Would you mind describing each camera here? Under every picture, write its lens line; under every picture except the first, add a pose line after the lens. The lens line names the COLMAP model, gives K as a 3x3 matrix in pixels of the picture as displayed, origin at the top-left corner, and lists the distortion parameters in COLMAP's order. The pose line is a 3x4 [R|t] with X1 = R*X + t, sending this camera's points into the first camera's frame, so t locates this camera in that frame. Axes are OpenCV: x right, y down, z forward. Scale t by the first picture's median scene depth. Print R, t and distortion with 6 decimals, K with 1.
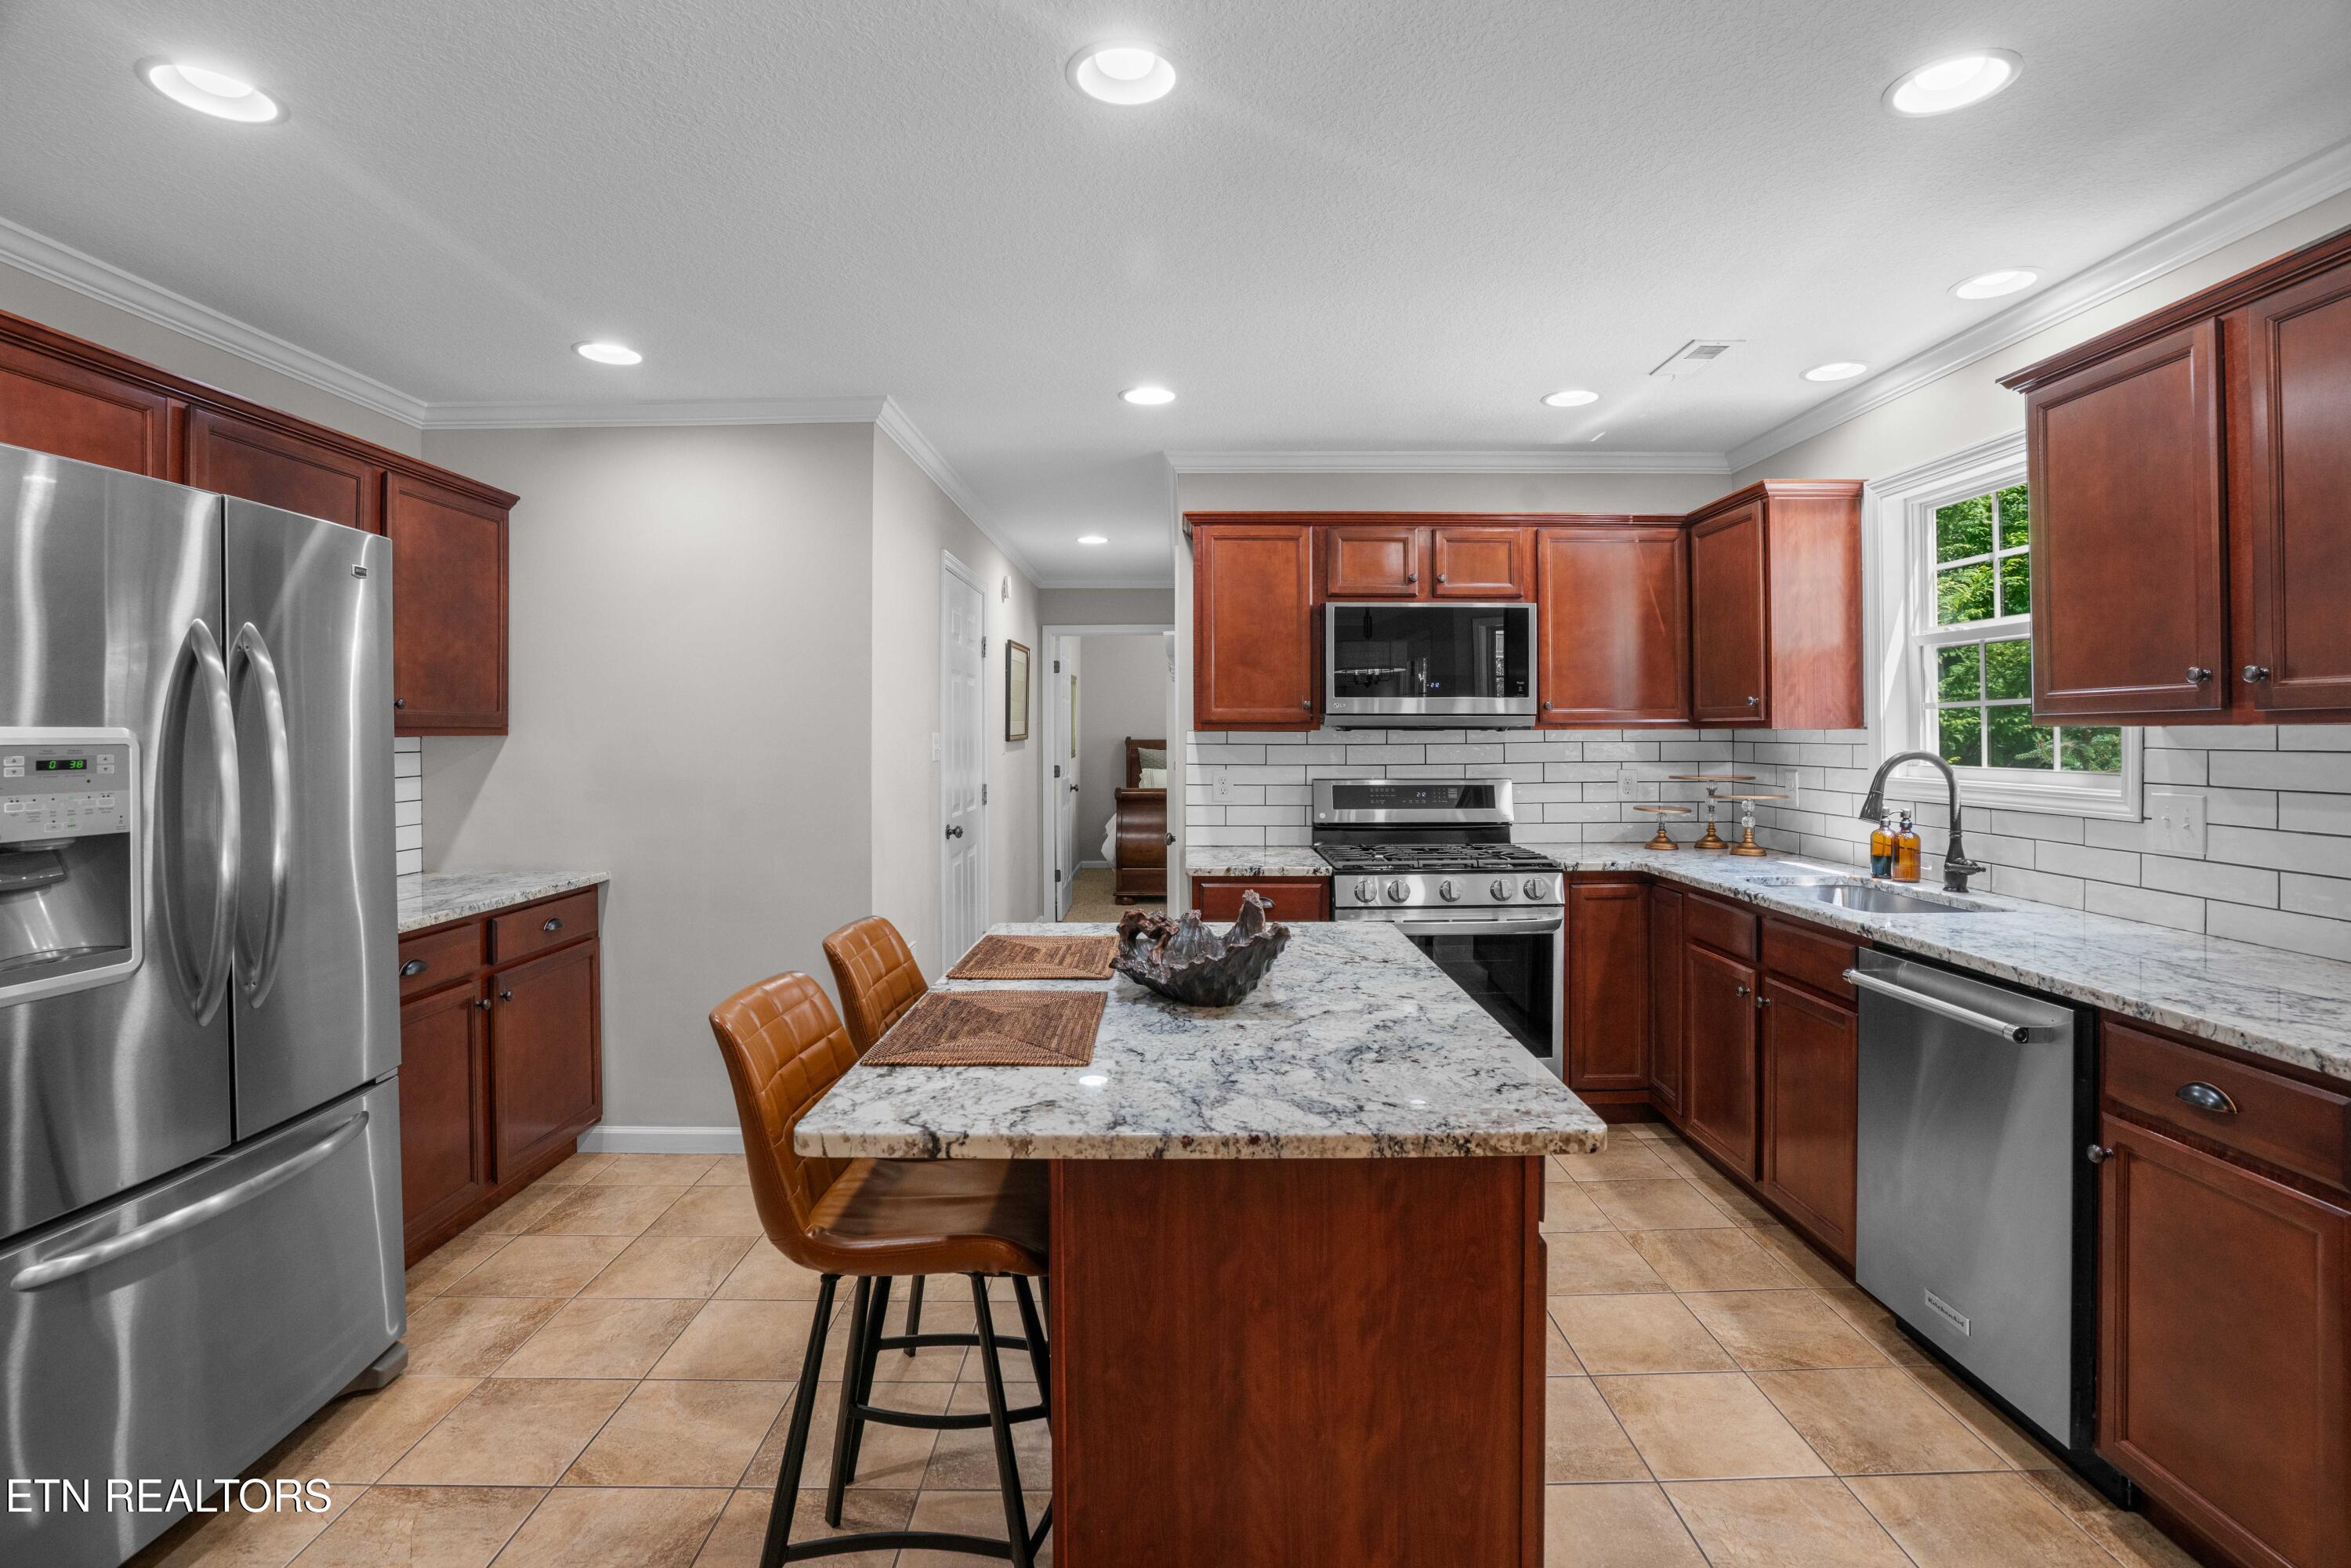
lens RADIAL K [[1090.1, 0, 1184.3], [0, 1090.1, 707.1], [0, 0, 1]] dist [-0.003399, 0.001529]
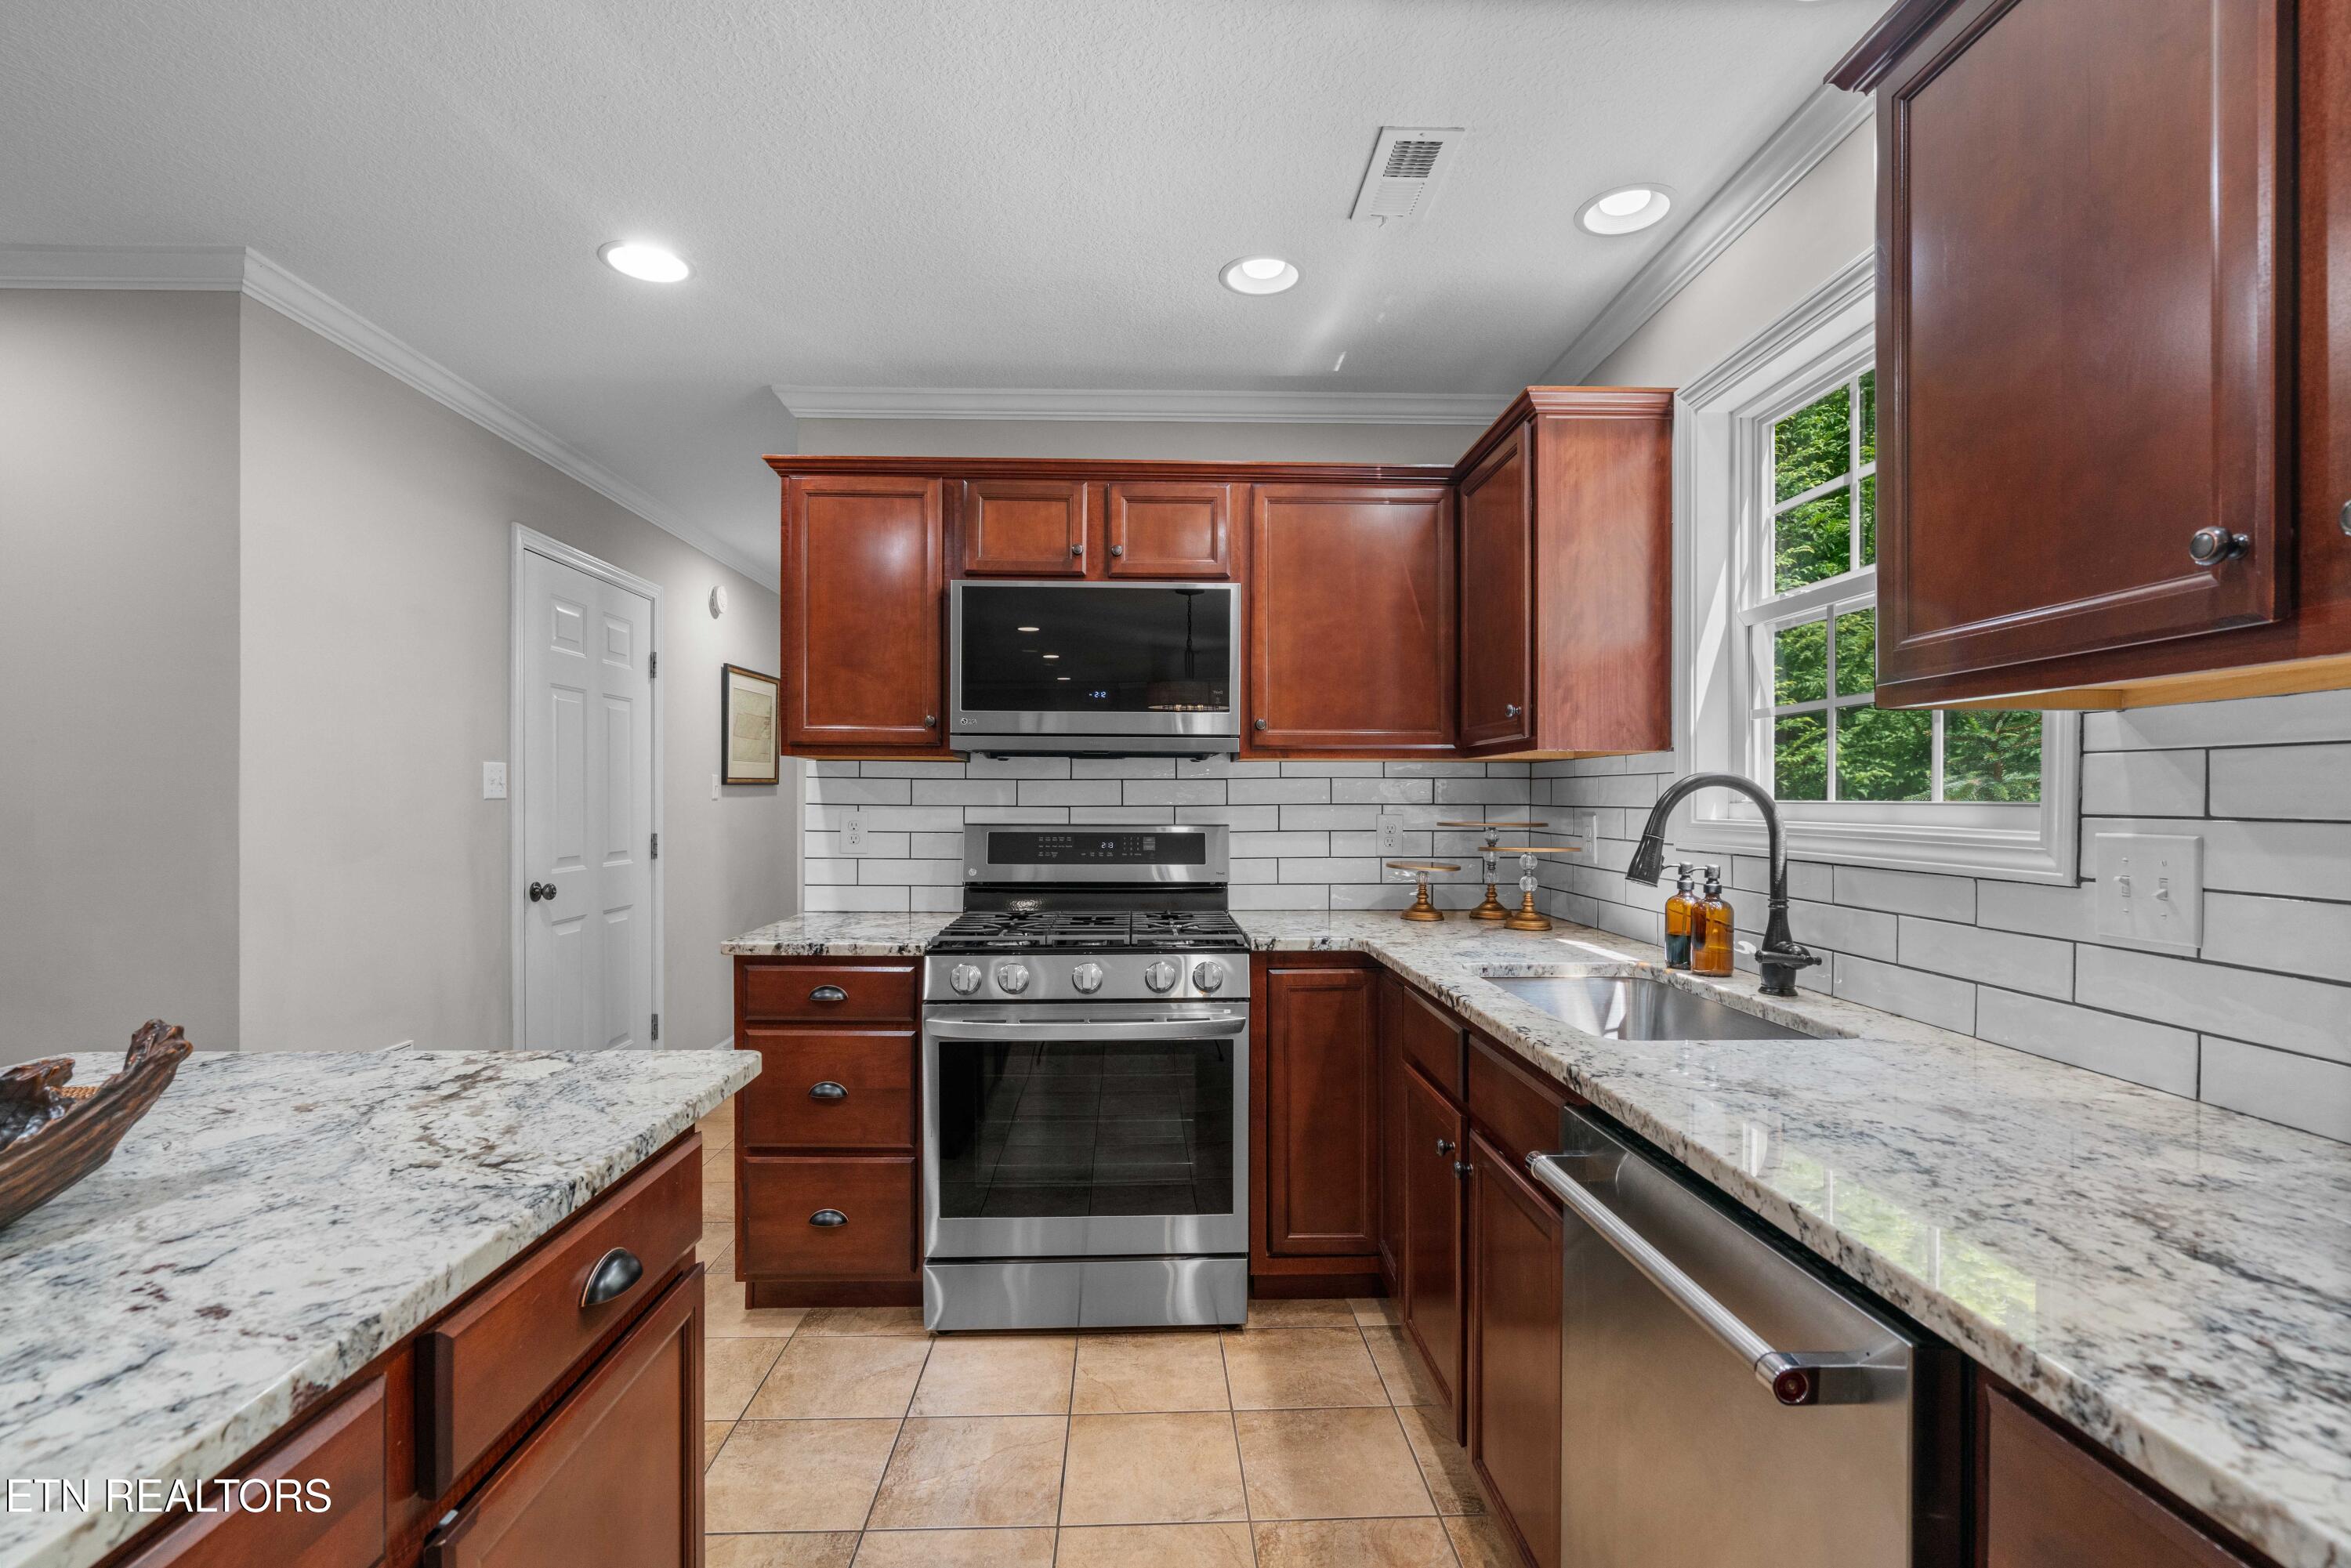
lens RADIAL K [[1096.5, 0, 1104.8], [0, 1096.5, 779.2], [0, 0, 1]] dist [0.014587, -0.001513]
pose [[0.999983, 0.004762, 0.003441, 0.257387], [-0.004800, 0.999927, 0.011083, 0.031785], [-0.003388, -0.011099, 0.999933, 0.294941]]
